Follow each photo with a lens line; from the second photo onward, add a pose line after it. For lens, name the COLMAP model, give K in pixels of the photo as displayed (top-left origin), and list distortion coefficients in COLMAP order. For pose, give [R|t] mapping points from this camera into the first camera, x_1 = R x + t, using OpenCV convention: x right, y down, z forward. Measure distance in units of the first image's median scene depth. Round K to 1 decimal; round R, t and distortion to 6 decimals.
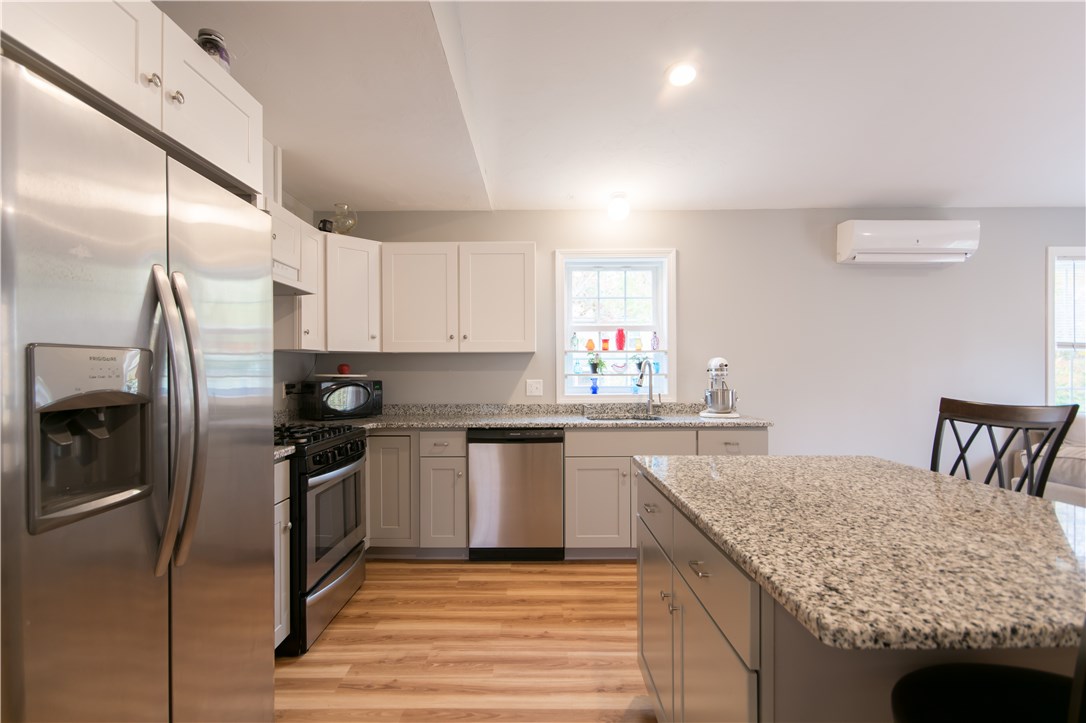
lens RADIAL K [[521.3, 0, 528.1], [0, 521.3, 372.3], [0, 0, 1]] dist [0.007527, -0.002661]
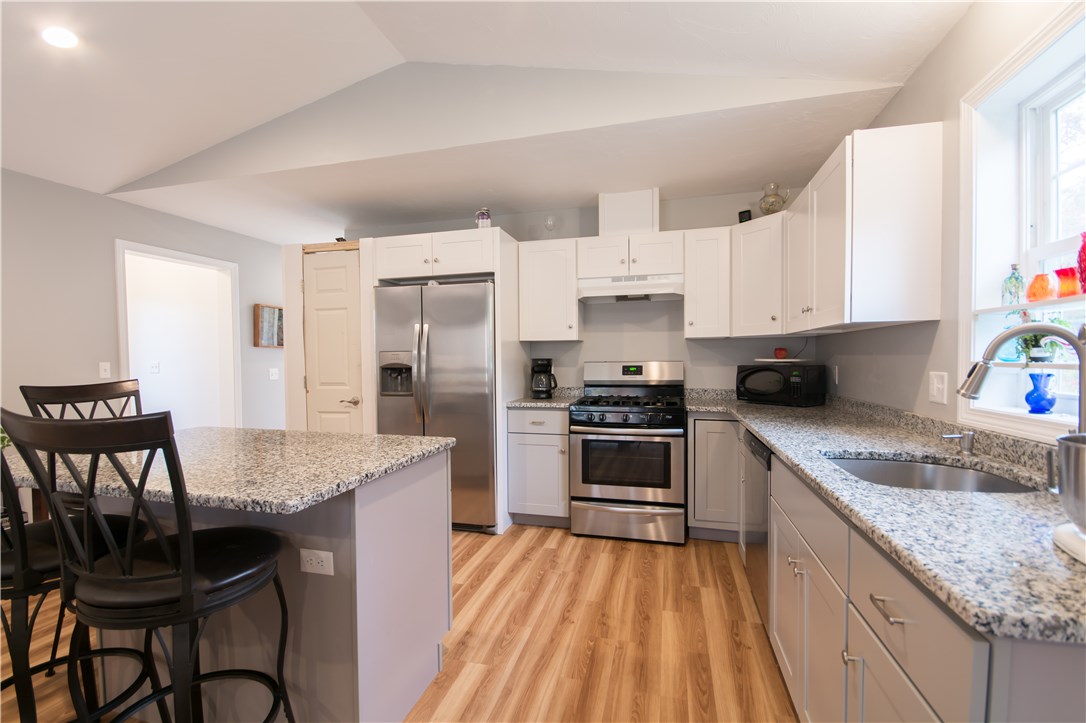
lens RADIAL K [[482.5, 0, 548.5], [0, 482.5, 368.7], [0, 0, 1]] dist [0.002200, -0.004555]
pose [[-0.246707, 0.029076, -0.968654, 0.626721], [0.004320, 0.999573, 0.028904, -0.005387], [0.969080, 0.002946, -0.246727, 0.810319]]
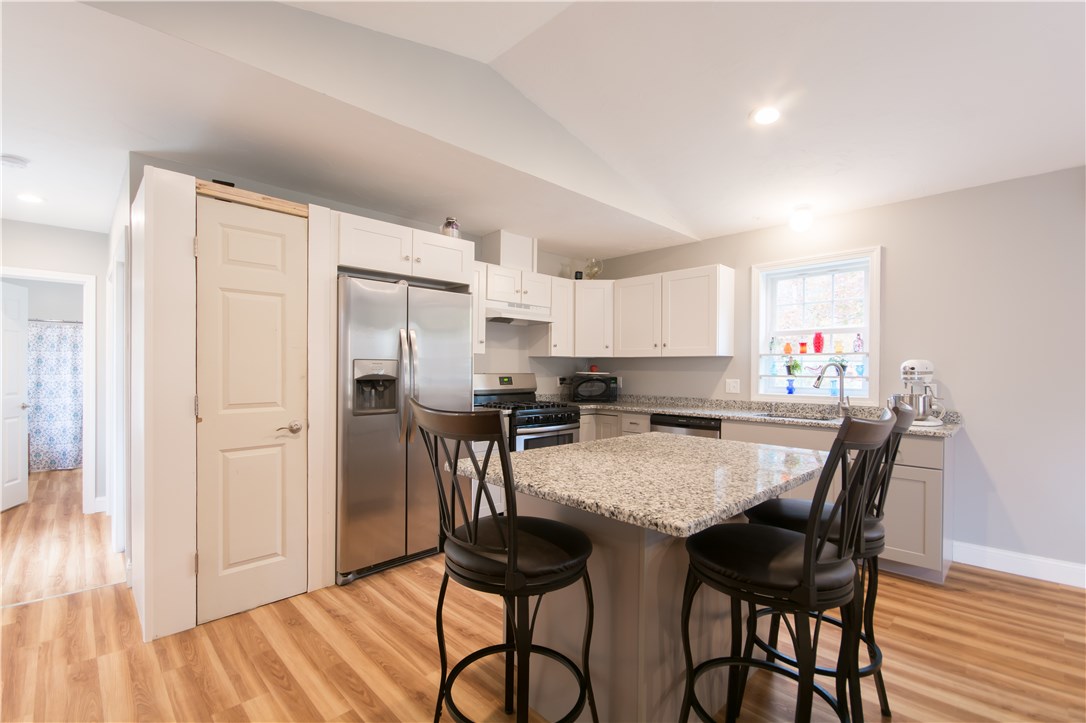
lens RADIAL K [[482.5, 0, 531.8], [0, 482.5, 375.0], [0, 0, 1]] dist [0.002200, -0.004555]
pose [[0.697262, 0.017510, -0.716603, 0.514164], [-0.015041, 0.999839, 0.009796, 0.000396], [0.716659, 0.003948, 0.697413, -0.083278]]
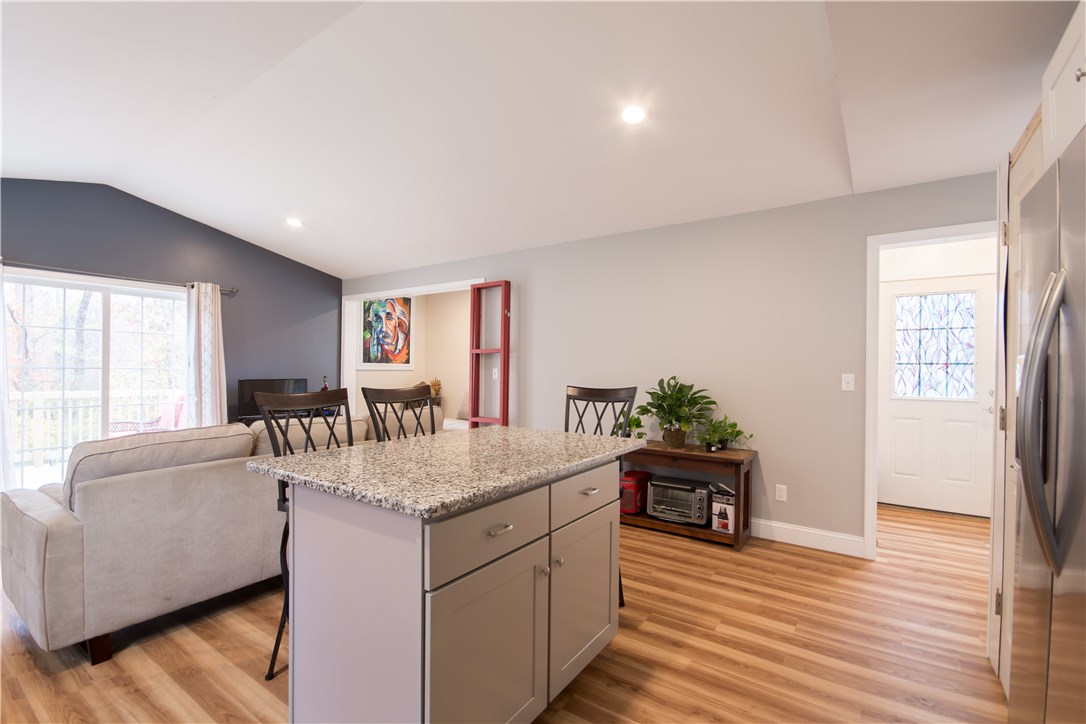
lens RADIAL K [[482.5, 0, 542.8], [0, 482.5, 370.8], [0, 0, 1]] dist [0.002200, -0.004555]
pose [[-0.820559, -0.007267, 0.571515, -0.136766], [-0.004589, 0.999971, 0.006126, -0.002547], [-0.571543, 0.002404, -0.820568, 0.788579]]
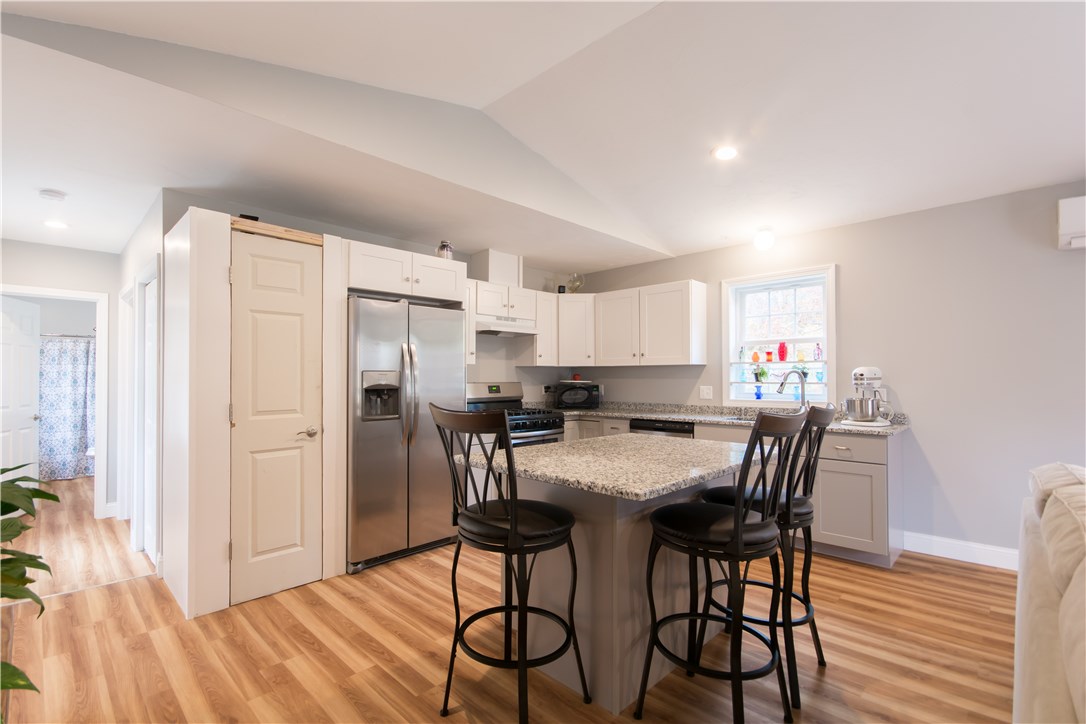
lens RADIAL K [[482.5, 0, 515.2], [0, 482.5, 377.1], [0, 0, 1]] dist [0.002200, -0.004555]
pose [[0.696741, 0.002195, -0.717319, 0.573730], [-0.006597, 0.999973, -0.003348, -0.000829], [0.717292, 0.007064, 0.696737, -0.154645]]
